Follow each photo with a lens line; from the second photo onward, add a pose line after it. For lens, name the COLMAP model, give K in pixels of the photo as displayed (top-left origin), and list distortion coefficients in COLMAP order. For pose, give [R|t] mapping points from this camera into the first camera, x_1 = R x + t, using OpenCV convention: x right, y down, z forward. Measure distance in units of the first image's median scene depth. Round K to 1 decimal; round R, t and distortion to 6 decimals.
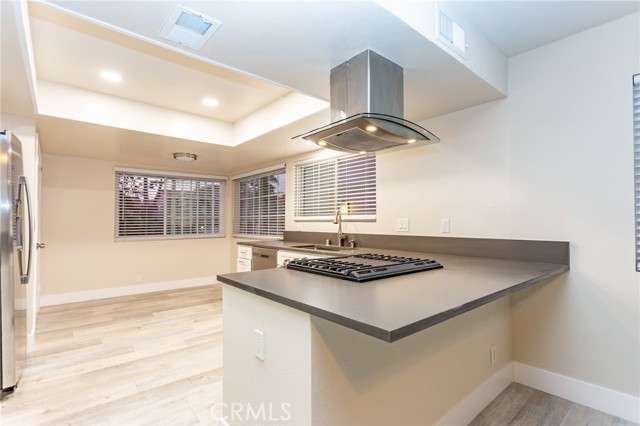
lens RADIAL K [[309.4, 0, 326.2], [0, 309.4, 217.9], [0, 0, 1]] dist [-0.000683, -0.003627]
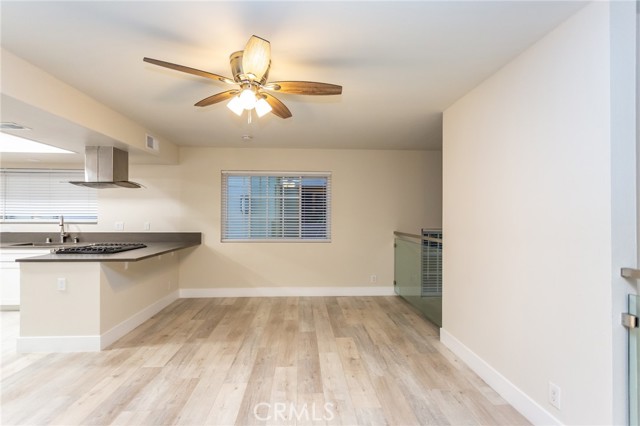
lens RADIAL K [[309.4, 0, 319.6], [0, 309.4, 213.4], [0, 0, 1]] dist [-0.000683, -0.003627]
pose [[0.609370, 0.011480, 0.792803, -0.342561], [-0.012399, 0.999911, -0.004949, -0.042371], [-0.792789, -0.006814, 0.609458, -0.717853]]
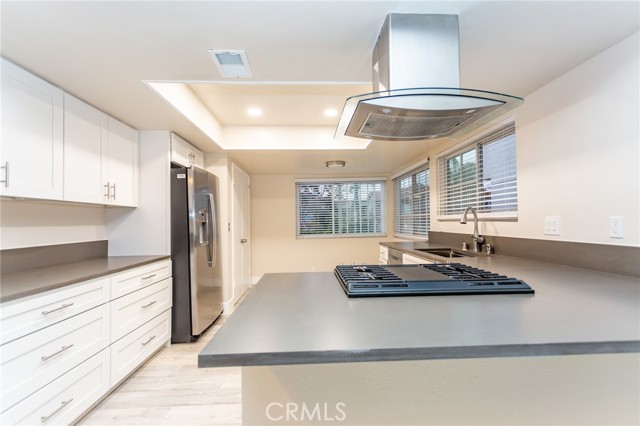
lens RADIAL K [[309.4, 0, 319.7], [0, 309.4, 214.6], [0, 0, 1]] dist [-0.000683, -0.003627]
pose [[0.782055, -0.025853, -0.622673, 0.229621], [0.022545, 0.999659, -0.013190, -0.003049], [0.622801, -0.003723, 0.782371, 0.113003]]
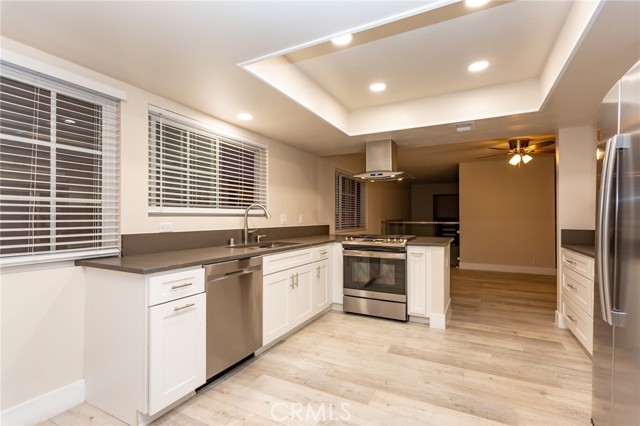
lens RADIAL K [[309.4, 0, 316.9], [0, 309.4, 210.6], [0, 0, 1]] dist [-0.000683, -0.003627]
pose [[-0.363871, 0.020660, 0.931220, -0.875355], [-0.014675, 0.999503, -0.027909, 0.017695], [-0.931334, -0.023821, -0.363387, 1.146098]]
